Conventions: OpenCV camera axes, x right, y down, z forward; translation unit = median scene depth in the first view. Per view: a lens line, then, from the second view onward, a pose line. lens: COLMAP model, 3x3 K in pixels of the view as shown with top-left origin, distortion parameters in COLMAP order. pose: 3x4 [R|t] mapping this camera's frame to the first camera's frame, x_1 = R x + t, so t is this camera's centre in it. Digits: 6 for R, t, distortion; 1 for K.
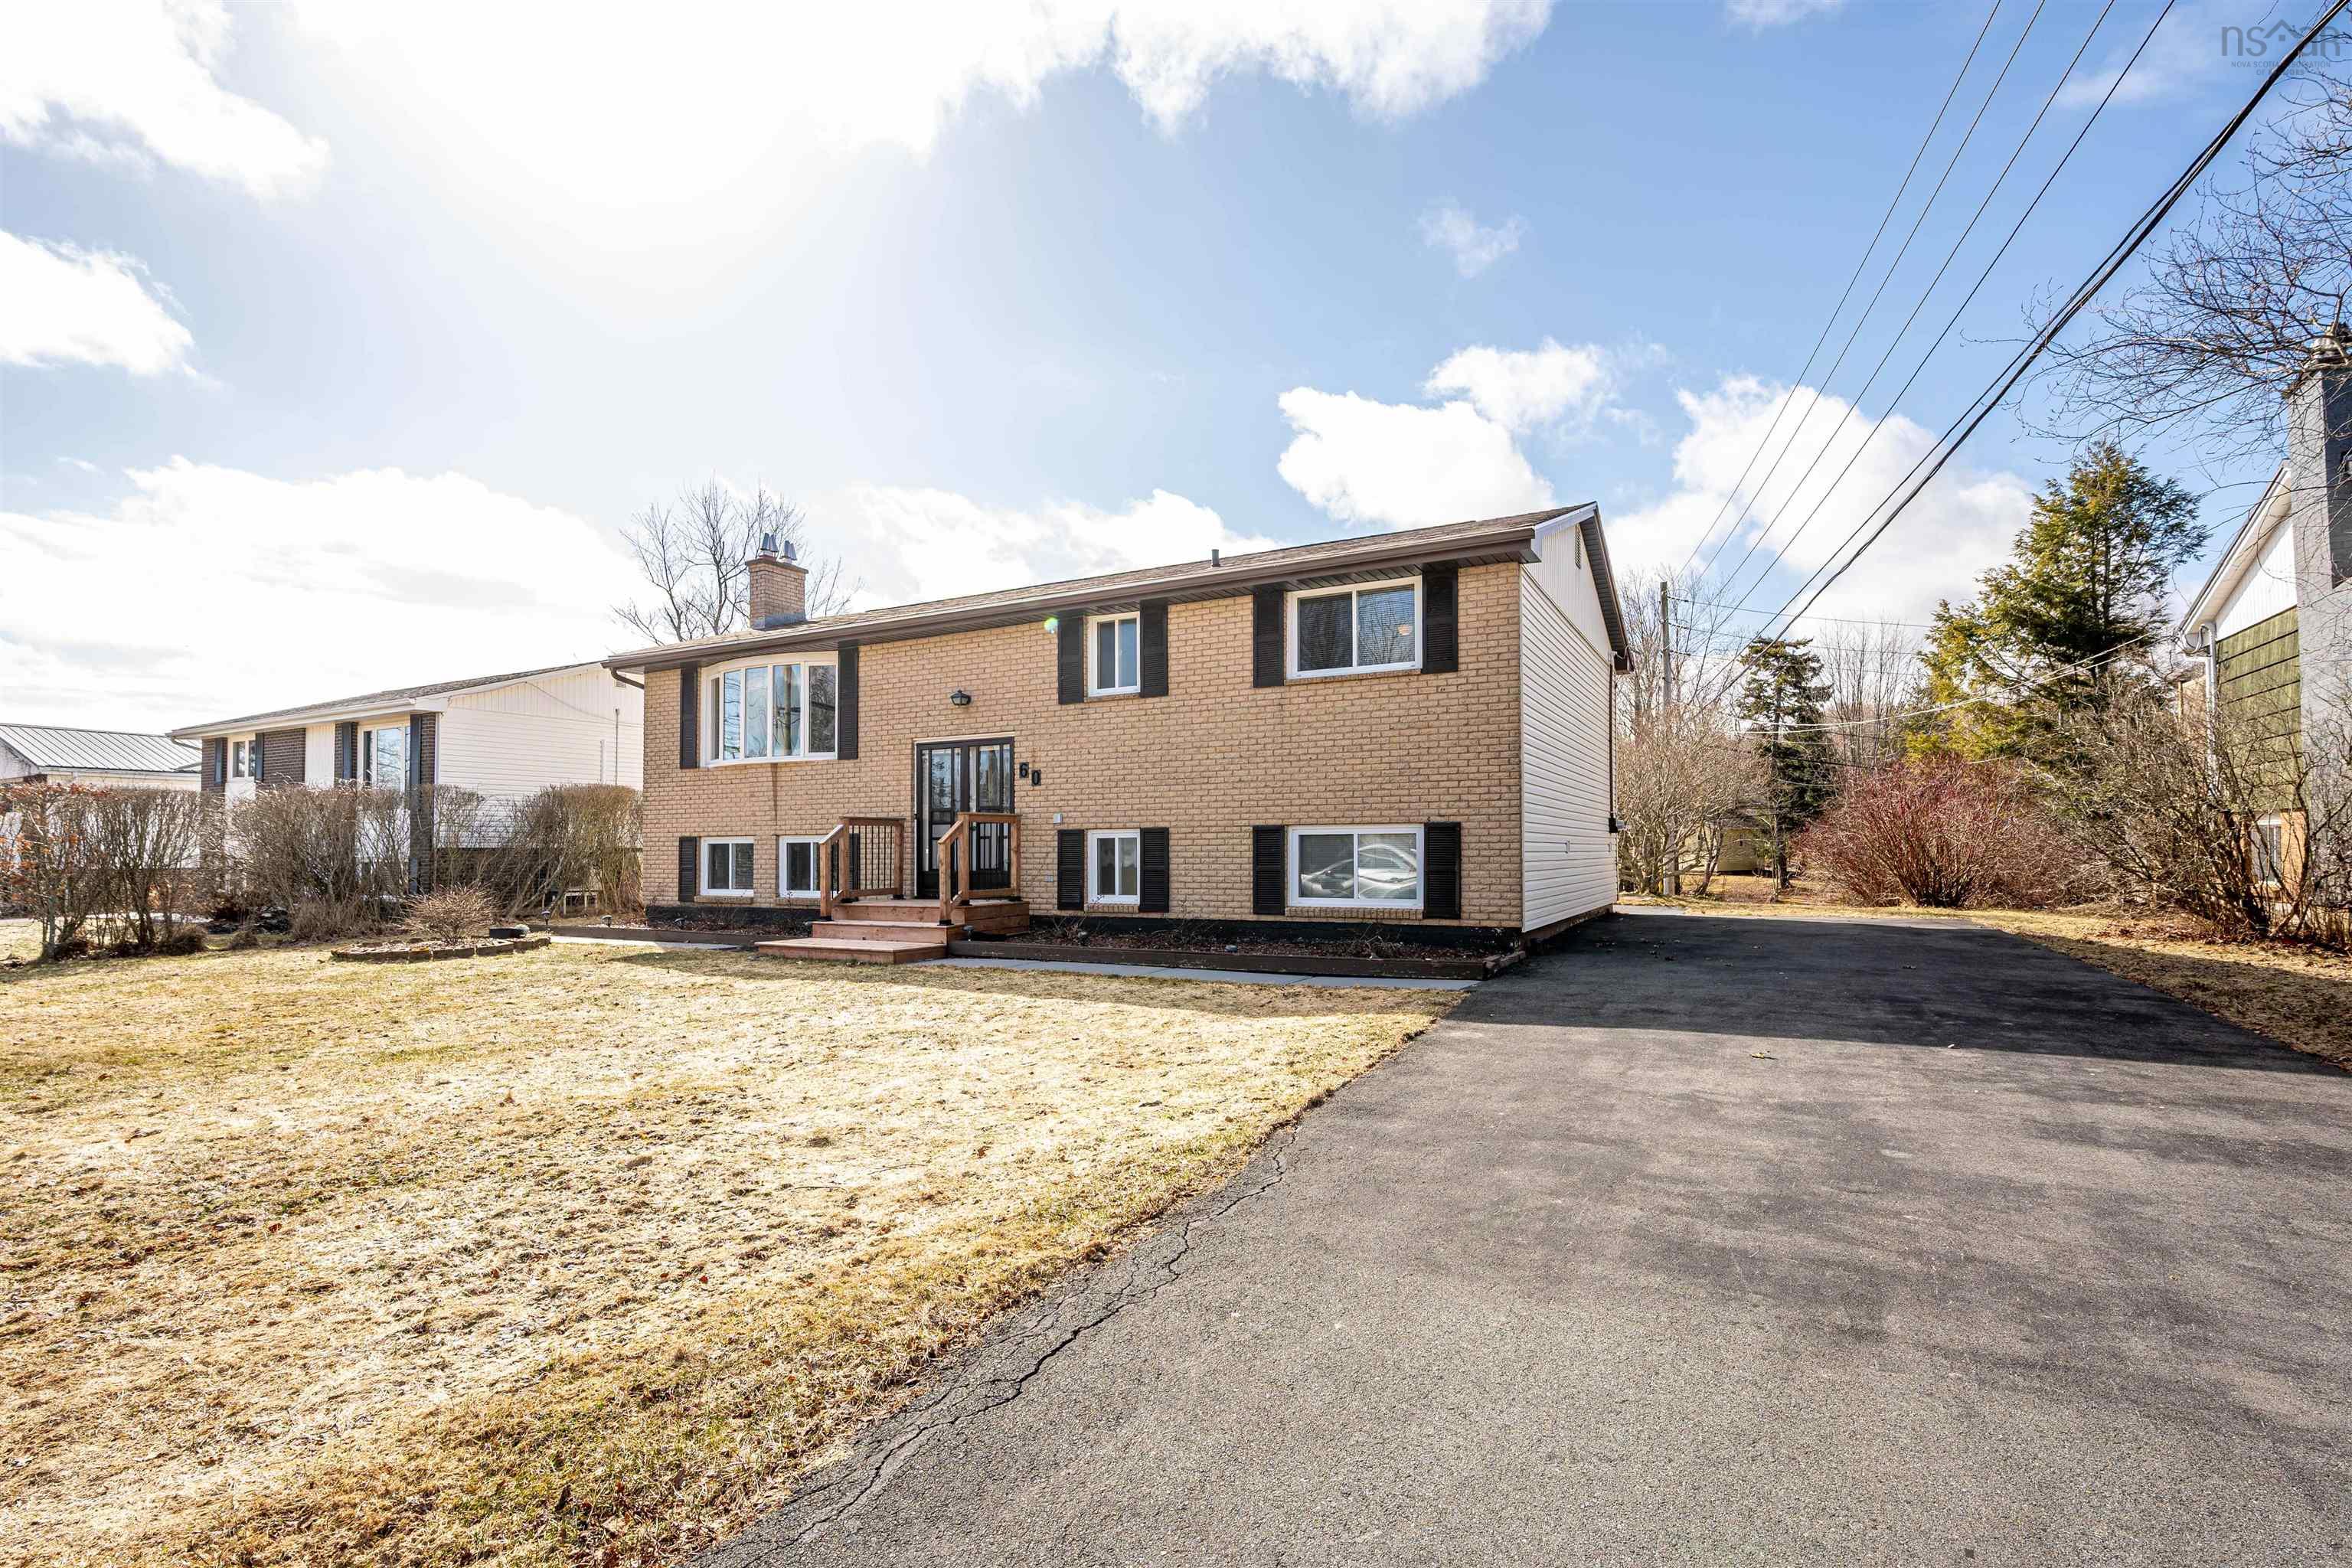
lens RADIAL K [[1327.1, 0, 1164.4], [0, 1327.1, 843.2], [0, 0, 1]] dist [0.006853, 0.001697]
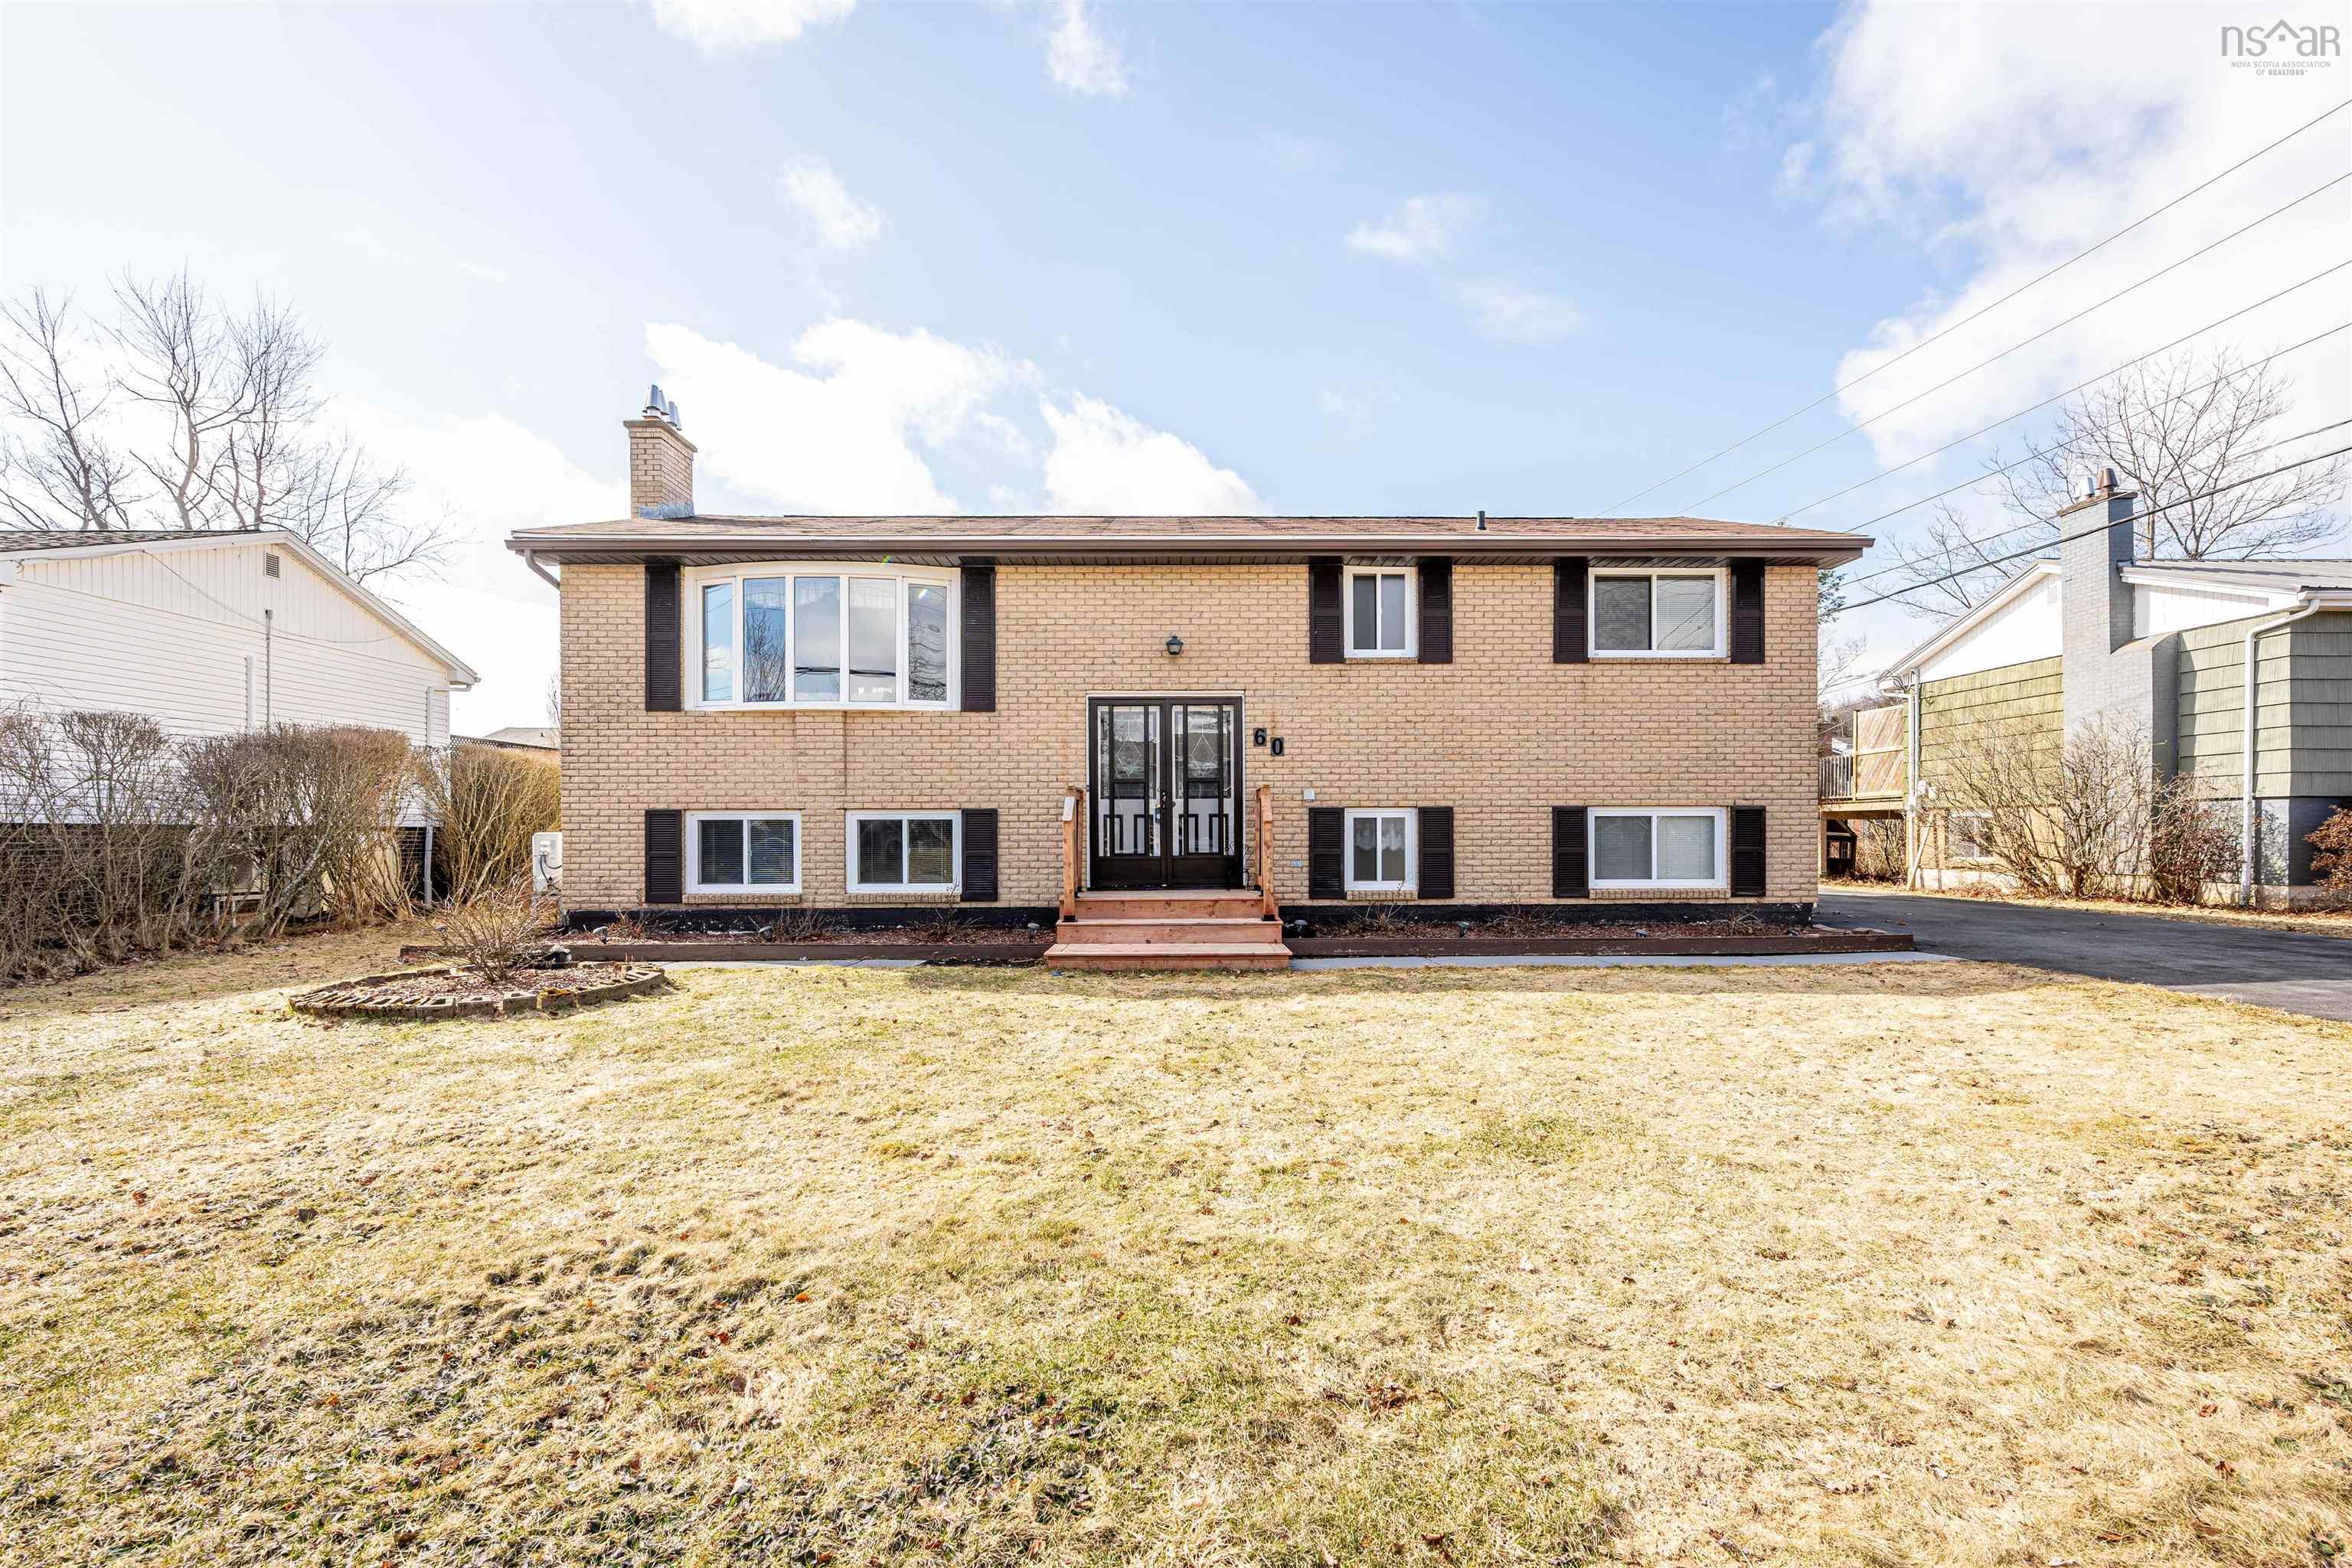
lens RADIAL K [[1327.1, 0, 1164.4], [0, 1327.1, 843.2], [0, 0, 1]] dist [0.006853, 0.001697]
pose [[0.818648, 0.000039, 0.574296, -0.659625], [-0.004657, 0.999968, 0.006571, 0.008081], [-0.574277, -0.008054, 0.818622, 0.342658]]
